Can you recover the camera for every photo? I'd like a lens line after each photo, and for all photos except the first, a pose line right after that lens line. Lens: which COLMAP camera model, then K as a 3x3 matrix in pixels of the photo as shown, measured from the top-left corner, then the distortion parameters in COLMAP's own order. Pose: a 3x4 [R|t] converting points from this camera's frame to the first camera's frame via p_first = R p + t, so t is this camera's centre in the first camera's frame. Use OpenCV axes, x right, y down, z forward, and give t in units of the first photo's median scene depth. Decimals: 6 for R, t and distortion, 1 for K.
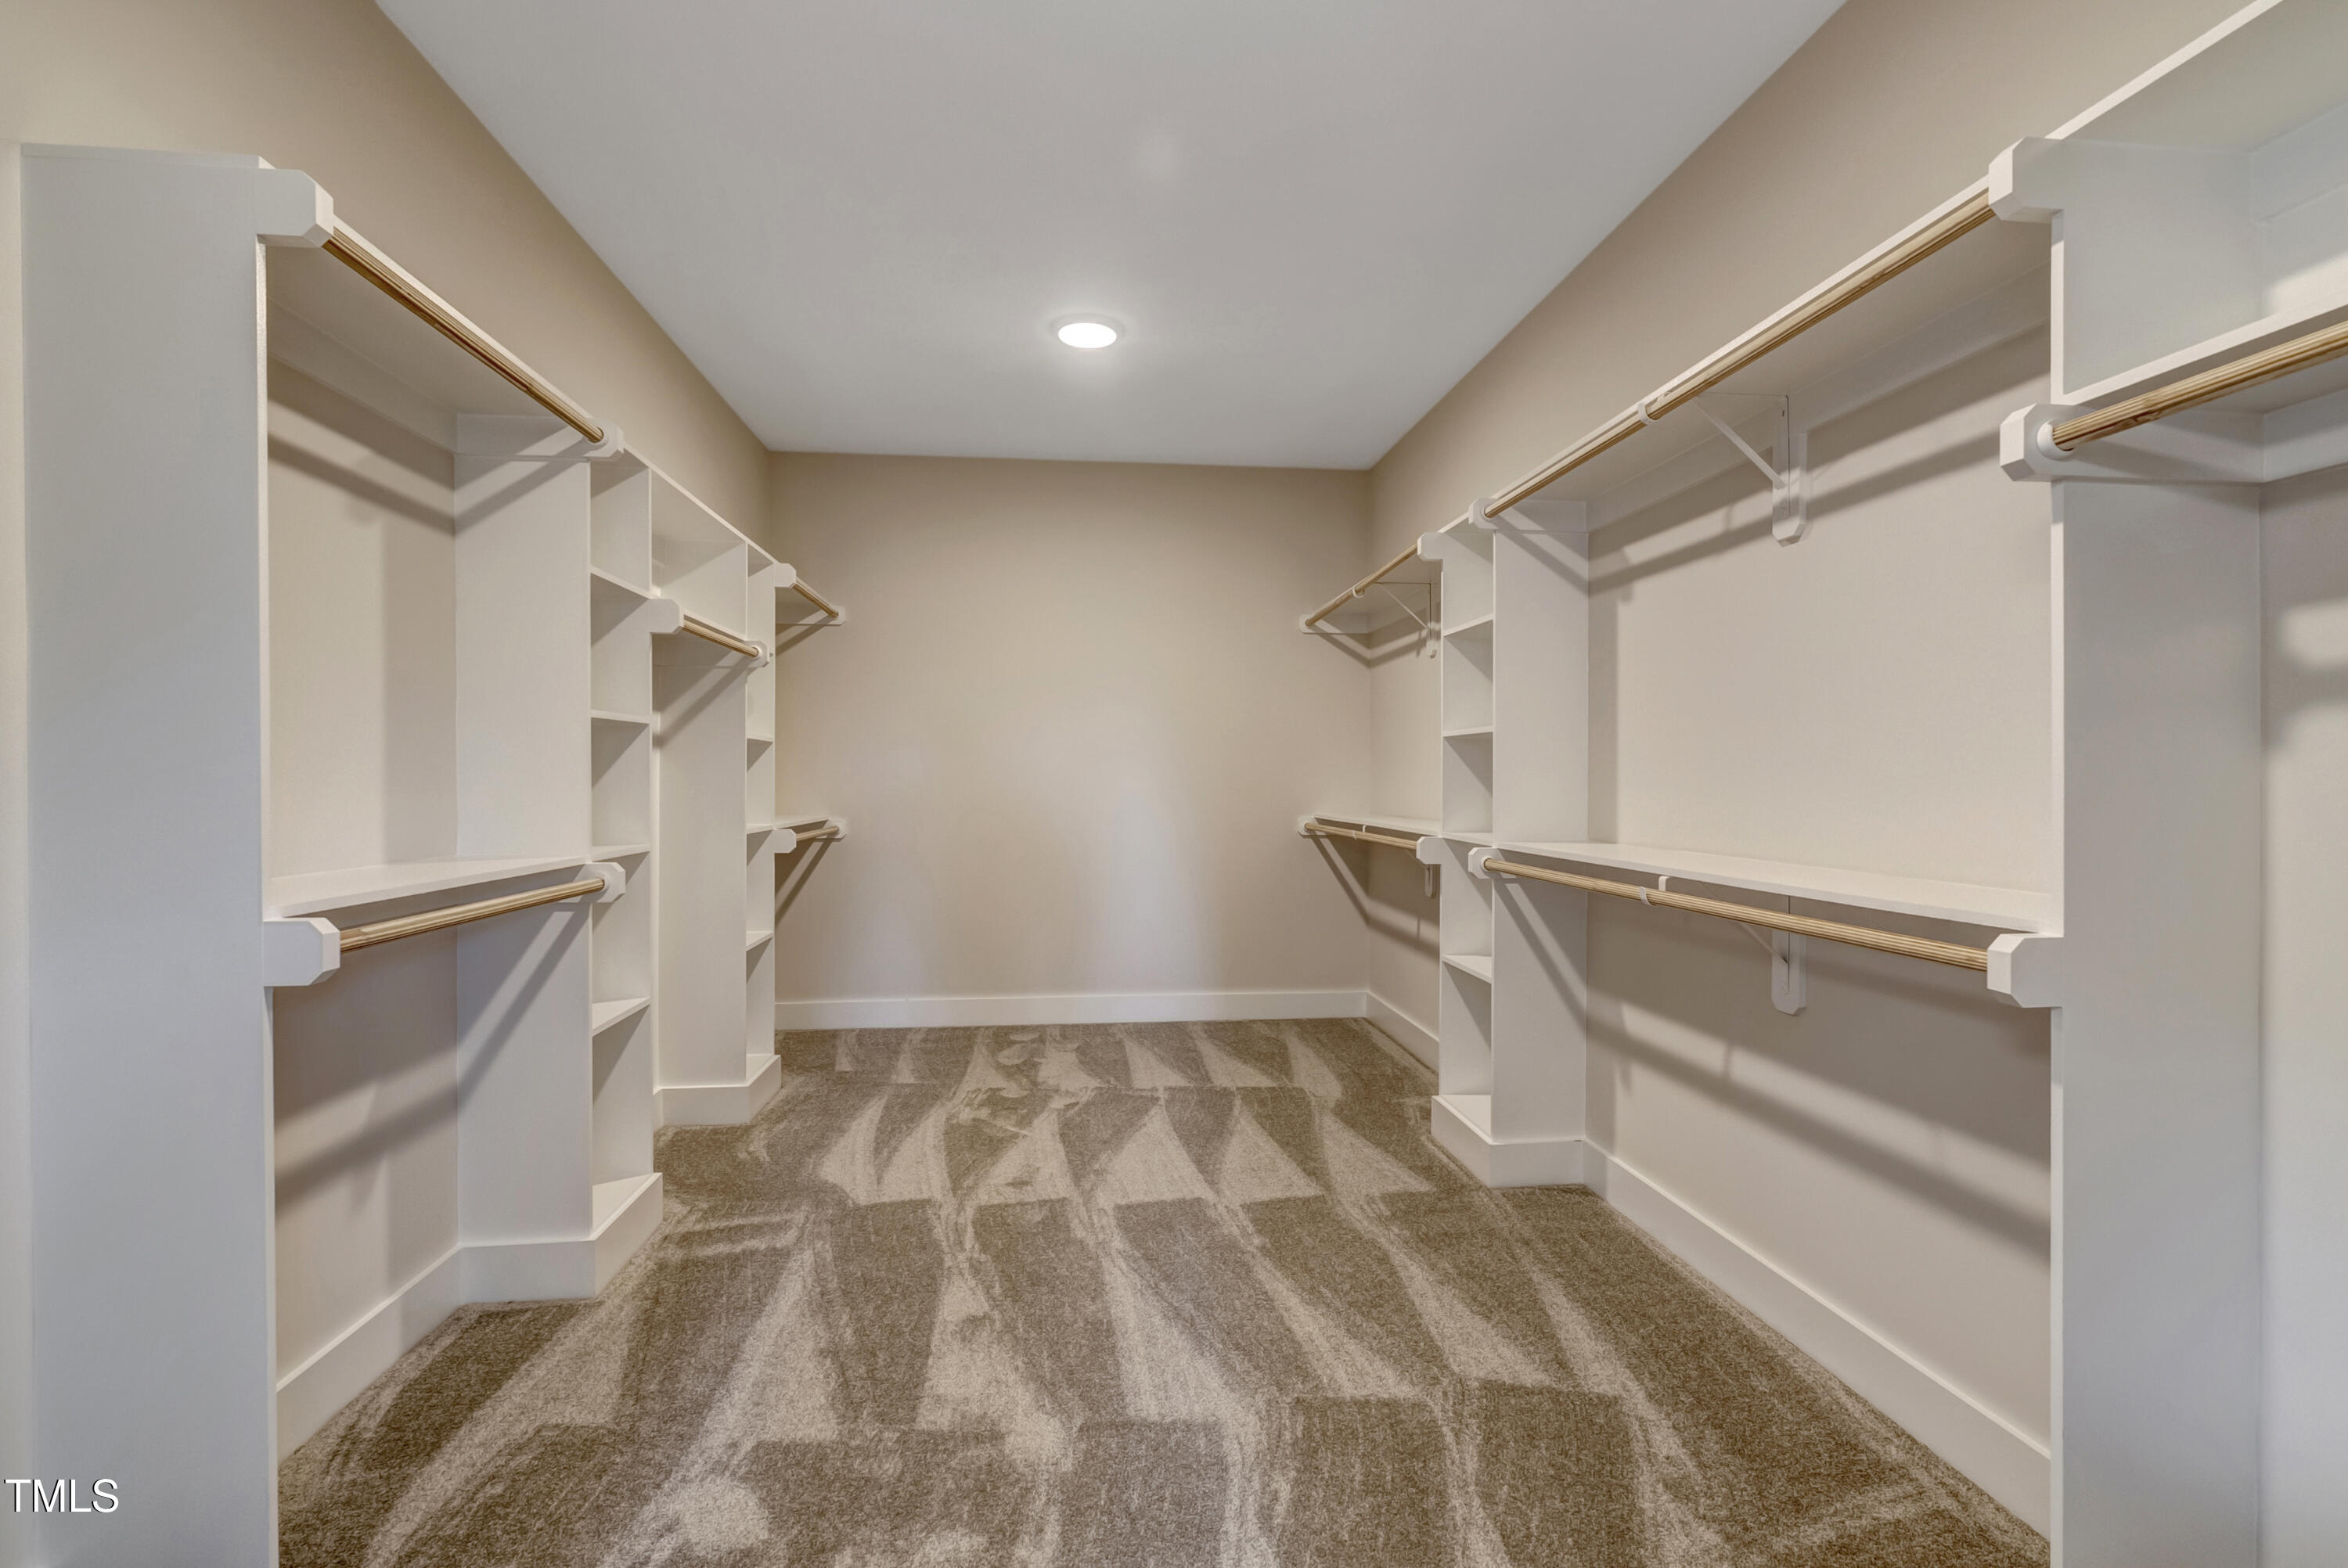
lens RADIAL K [[1093.5, 0, 1174.0], [0, 1093.5, 784.0], [0, 0, 1]] dist [-0.003876, 0.006401]
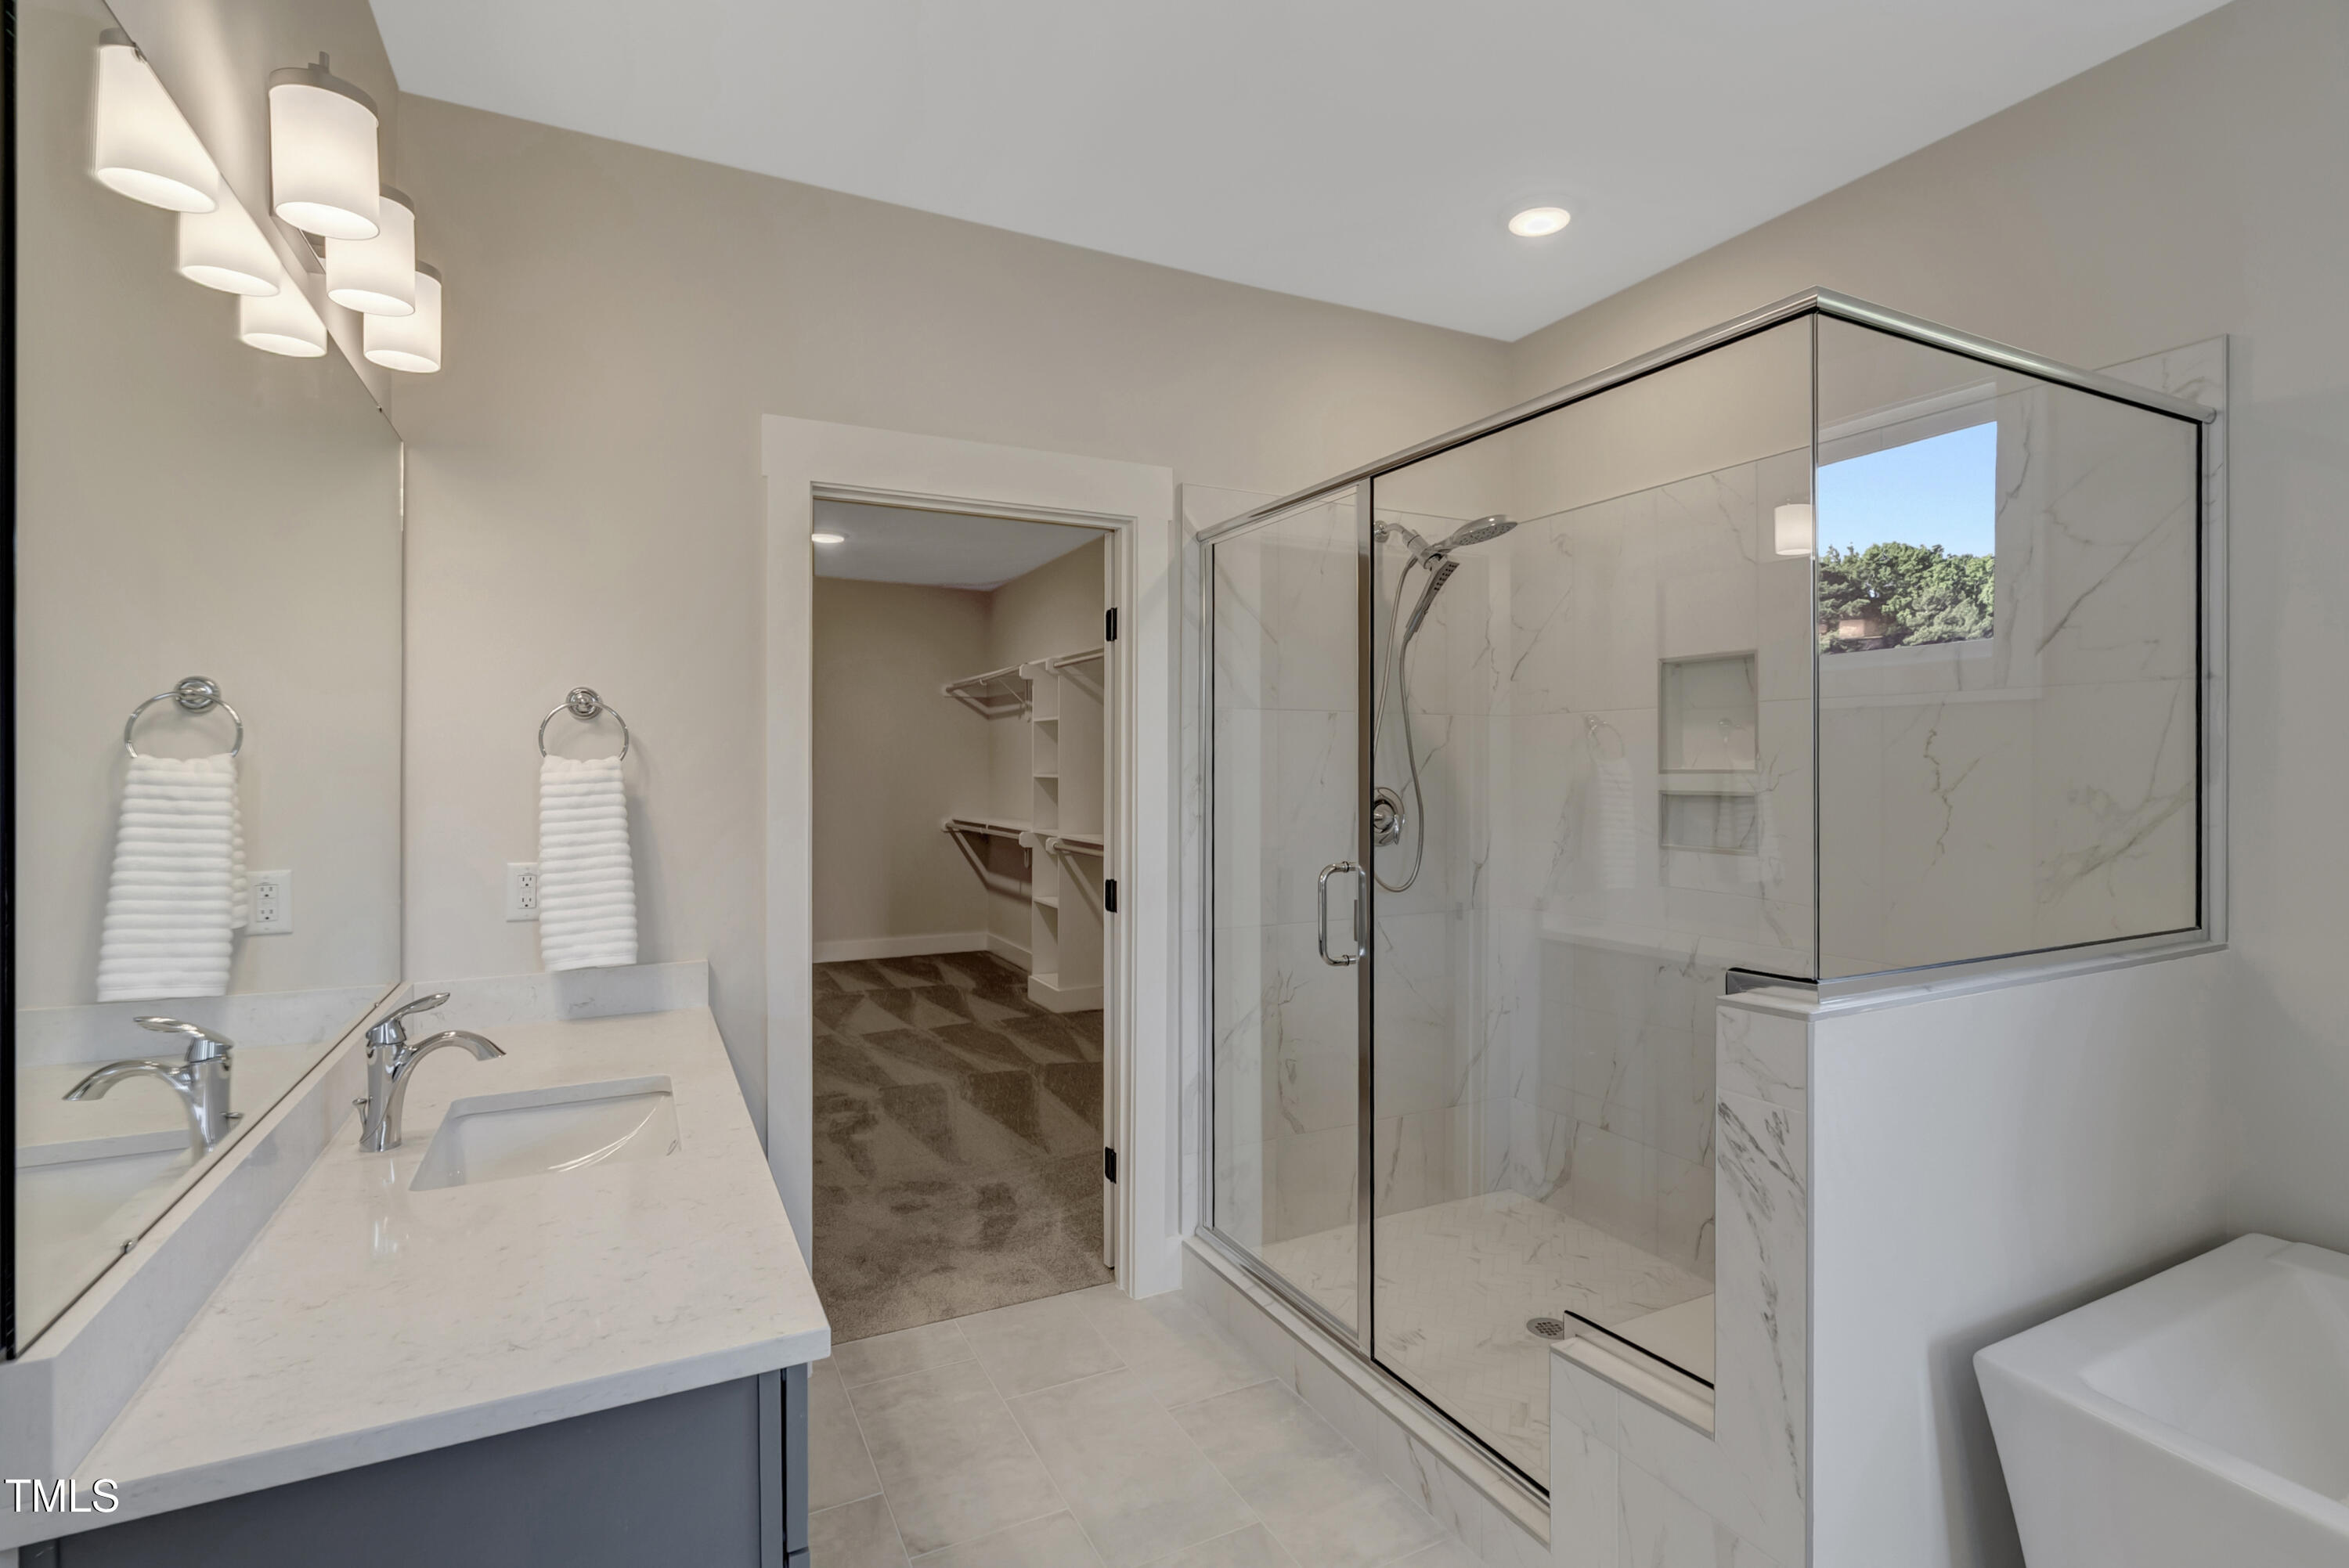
lens RADIAL K [[1094.0, 0, 1174.5], [0, 1094.0, 784.0], [0, 0, 1]] dist [-0.003876, 0.006401]
pose [[0.935792, -0.004280, 0.352528, -0.166845], [0.000873, 0.999951, 0.009821, -0.046438], [-0.352552, -0.008883, 0.935750, -0.744384]]
